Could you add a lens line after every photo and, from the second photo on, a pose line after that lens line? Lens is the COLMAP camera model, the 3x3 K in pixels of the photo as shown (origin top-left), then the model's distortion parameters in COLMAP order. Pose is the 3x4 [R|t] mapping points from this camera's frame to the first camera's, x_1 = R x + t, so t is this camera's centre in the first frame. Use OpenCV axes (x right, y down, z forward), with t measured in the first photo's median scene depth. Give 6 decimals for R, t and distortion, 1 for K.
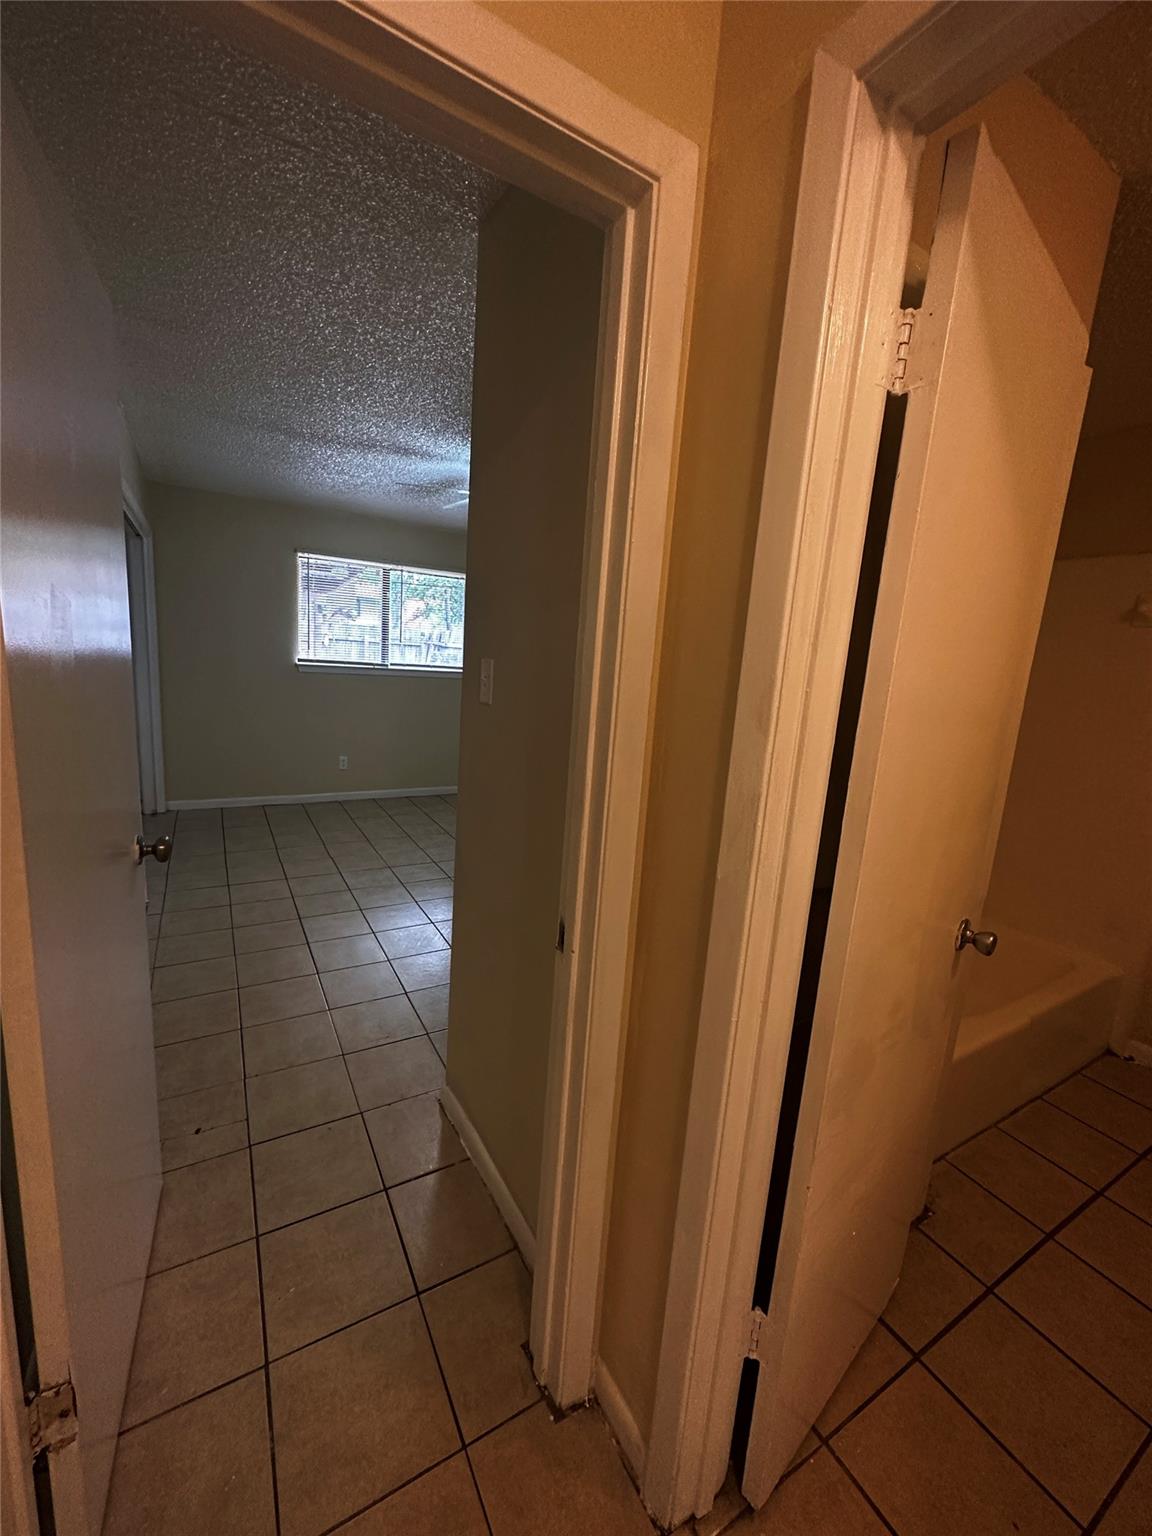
lens RADIAL K [[617.6, 0, 576.0], [0, 617.6, 765.2], [0, 0, 1]] dist [-0.004584, 0.001978]
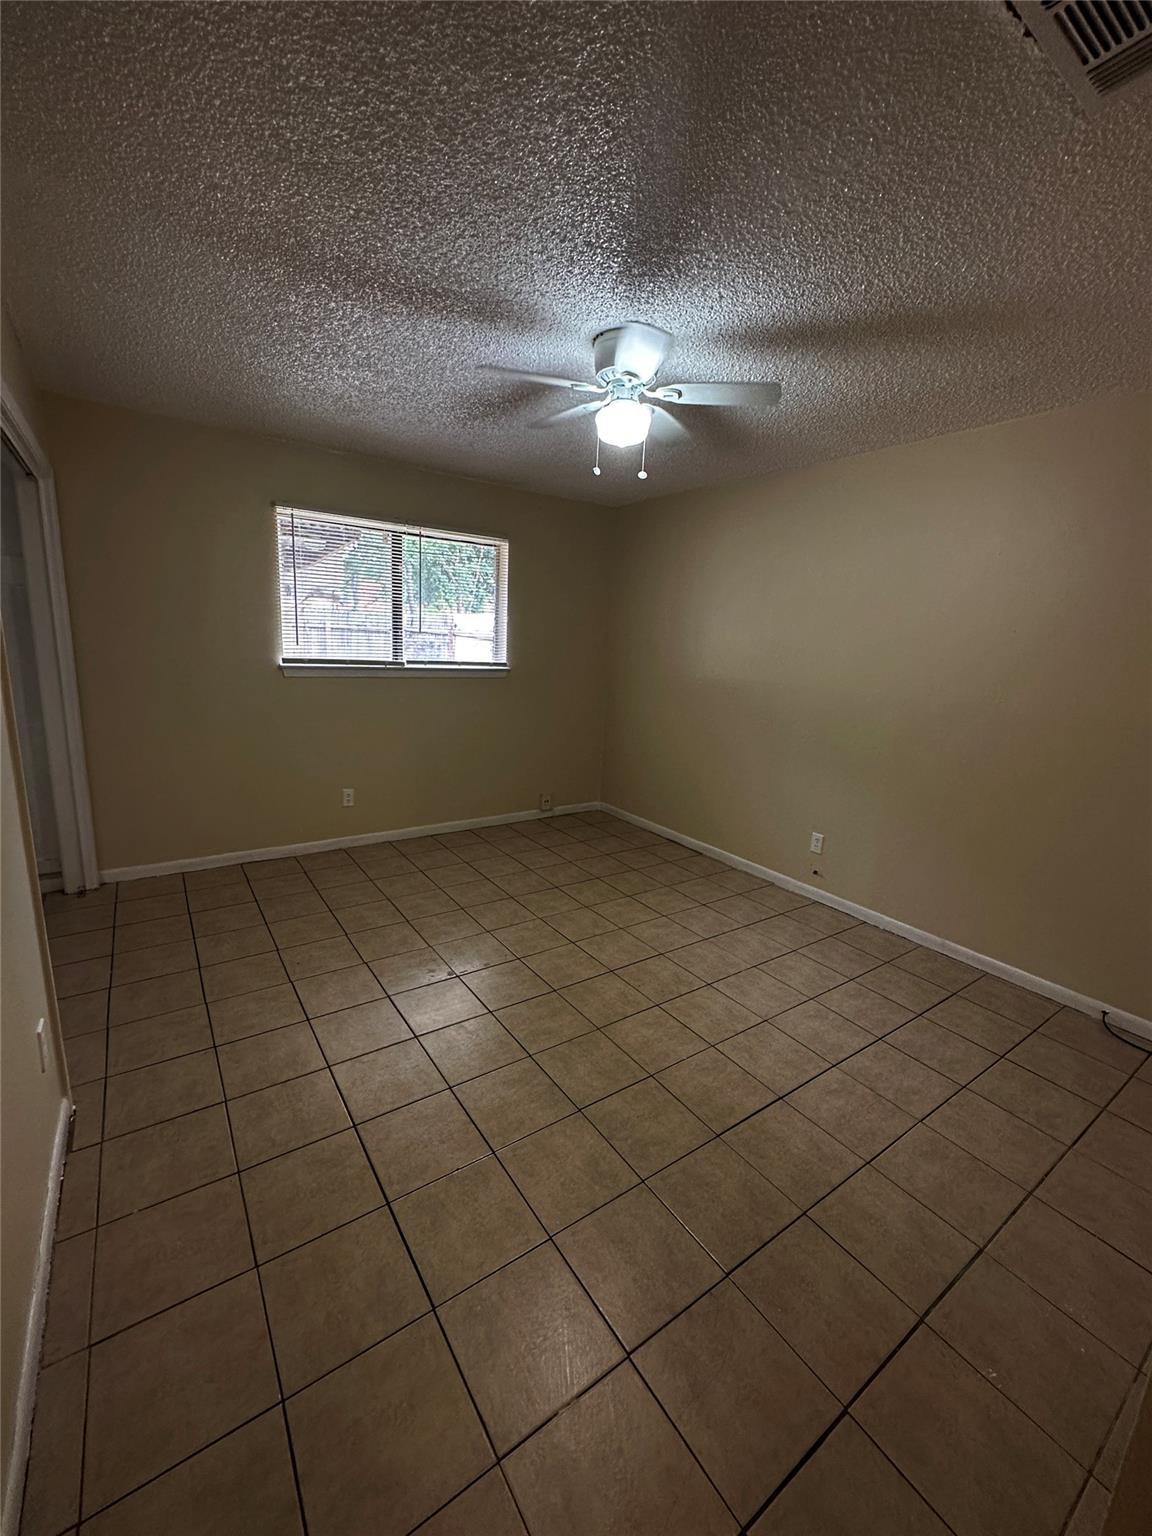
lens RADIAL K [[617.6, 0, 578.4], [0, 617.6, 764.6], [0, 0, 1]] dist [-0.004584, 0.001978]
pose [[0.996475, -0.034840, 0.076308, -0.173868], [0.032637, 0.999019, 0.029930, -0.061787], [-0.077276, -0.027334, 0.996635, 0.267451]]
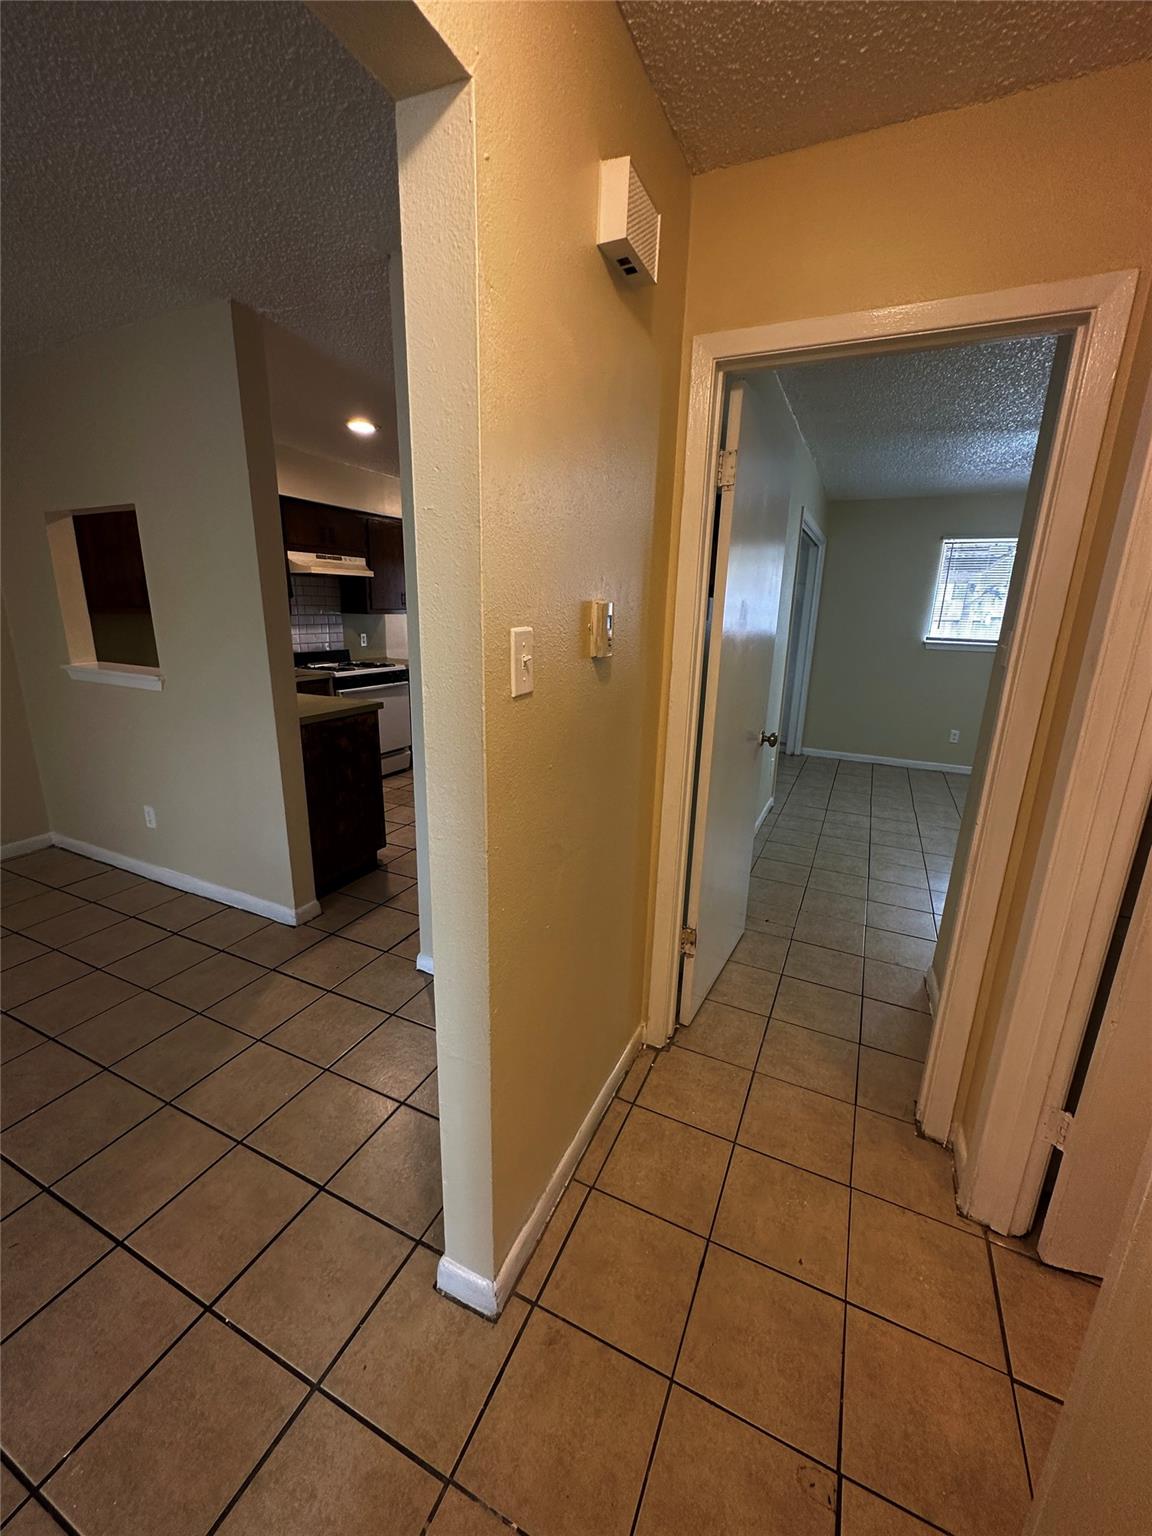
lens RADIAL K [[617.6, 0, 574.8], [0, 617.6, 765.8], [0, 0, 1]] dist [-0.004584, 0.001978]
pose [[0.559321, 0.158708, -0.813616, 0.136813], [-0.134280, 0.985885, 0.100001, 0.030259], [0.818003, 0.053319, 0.572737, -0.141930]]
